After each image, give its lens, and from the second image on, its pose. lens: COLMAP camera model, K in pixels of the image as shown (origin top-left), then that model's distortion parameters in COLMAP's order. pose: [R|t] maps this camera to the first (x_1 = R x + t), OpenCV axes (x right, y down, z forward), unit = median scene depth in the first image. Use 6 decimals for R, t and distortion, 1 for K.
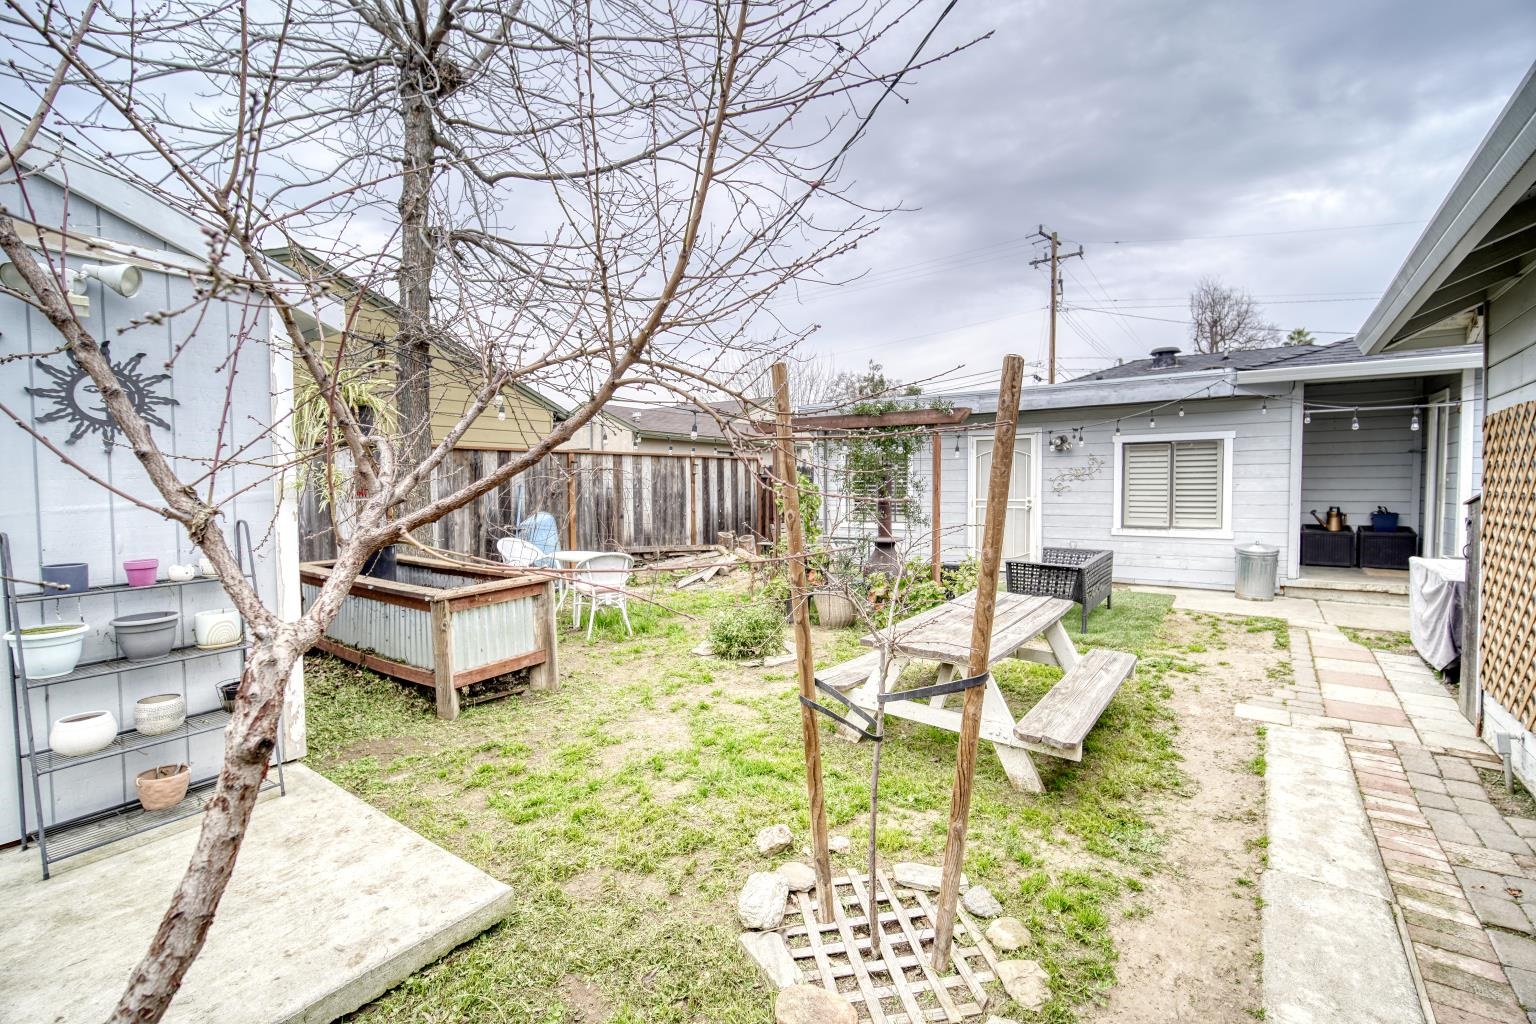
lens RADIAL K [[660.2, 0, 772.0], [0, 660.2, 488.8], [0, 0, 1]] dist [-0.001201, -0.000039]
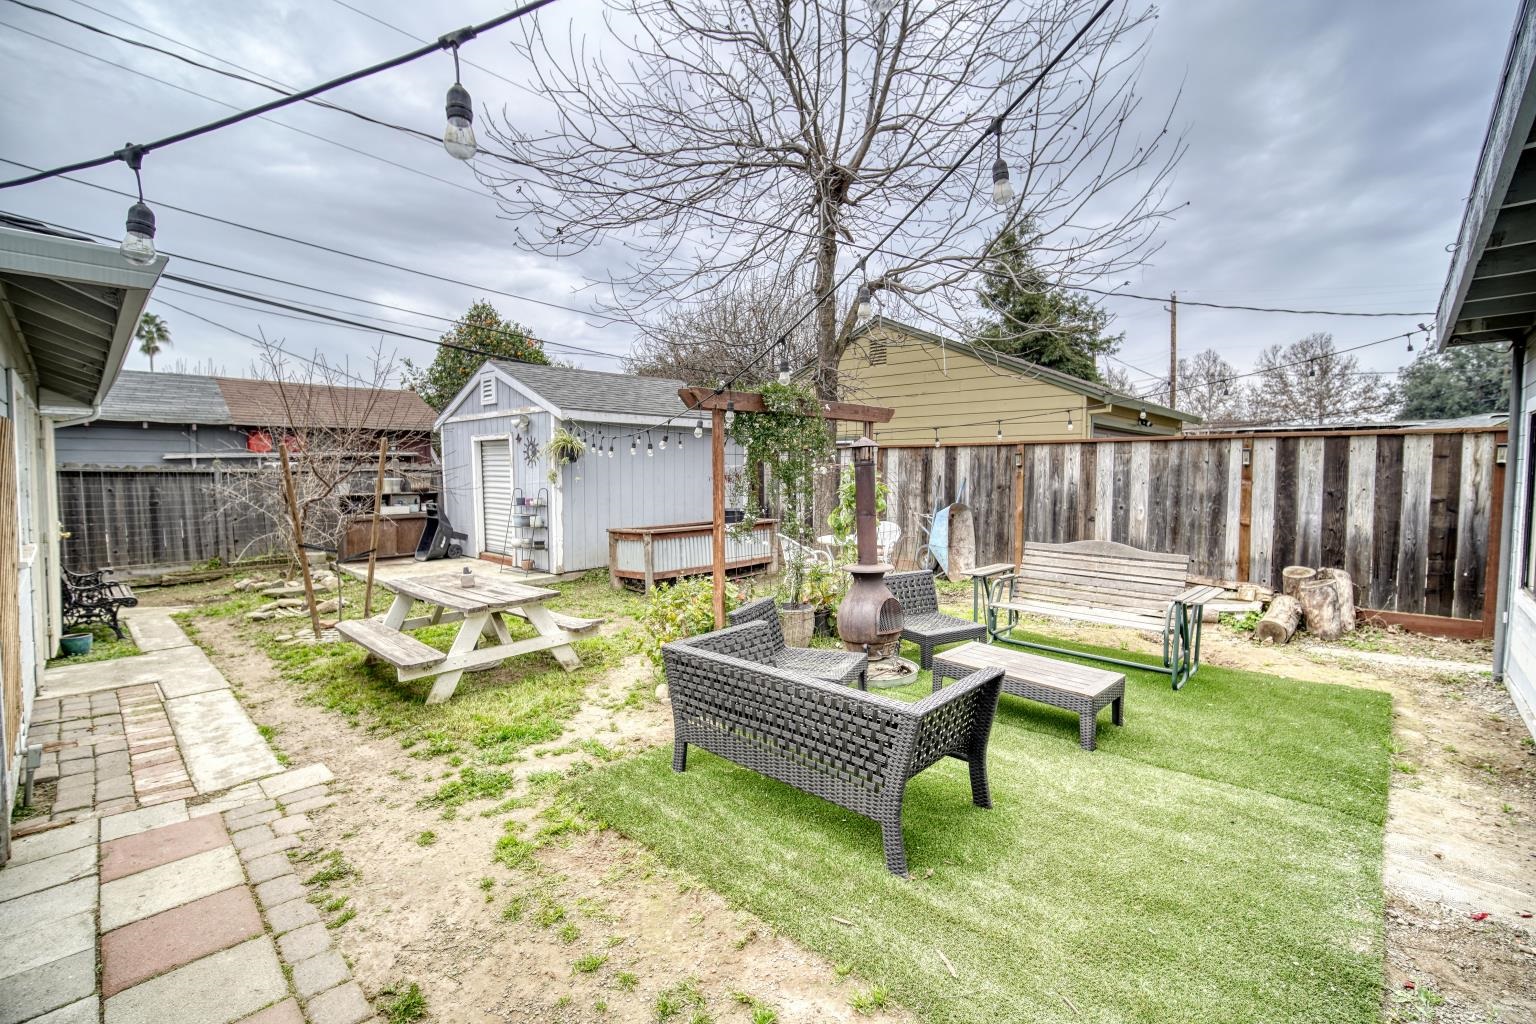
lens RADIAL K [[660.2, 0, 772.0], [0, 660.2, 488.8], [0, 0, 1]] dist [-0.001201, -0.000039]
pose [[-0.122121, 0.037091, -0.991822, 0.614001], [-0.007019, 0.999244, 0.038233, -0.022562], [0.992490, 0.011631, -0.121768, 0.701787]]
